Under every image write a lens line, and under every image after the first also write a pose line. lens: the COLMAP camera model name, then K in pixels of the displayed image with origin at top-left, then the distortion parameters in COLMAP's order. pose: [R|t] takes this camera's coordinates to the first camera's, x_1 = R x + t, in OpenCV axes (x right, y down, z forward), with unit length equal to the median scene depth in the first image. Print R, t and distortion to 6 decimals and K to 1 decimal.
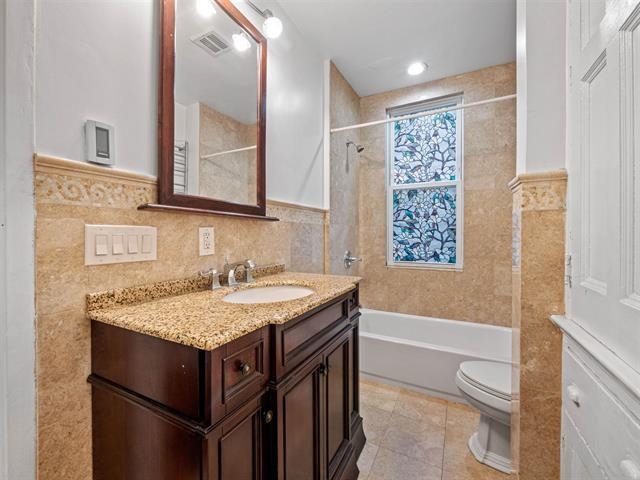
lens RADIAL K [[270.3, 0, 318.8], [0, 270.3, 237.3], [0, 0, 1]] dist [-0.003552, 0.000878]
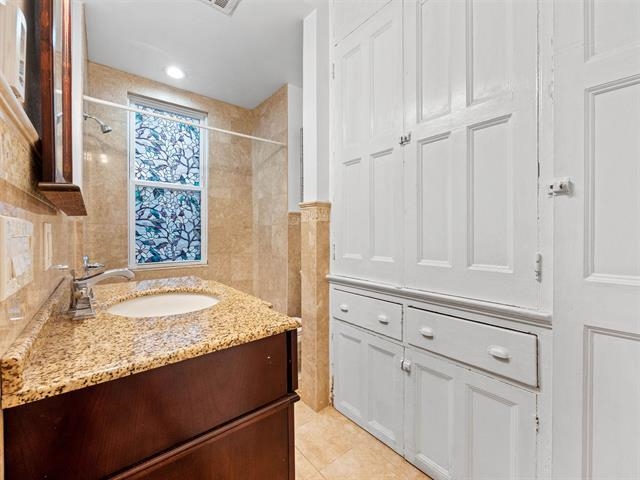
lens RADIAL K [[270.3, 0, 315.4], [0, 270.3, 235.7], [0, 0, 1]] dist [-0.003552, 0.000878]
pose [[0.410890, -0.006713, 0.911660, -0.315951], [0.012134, 0.999925, 0.001895, -0.000892], [-0.911604, 0.010284, 0.410940, 0.088235]]
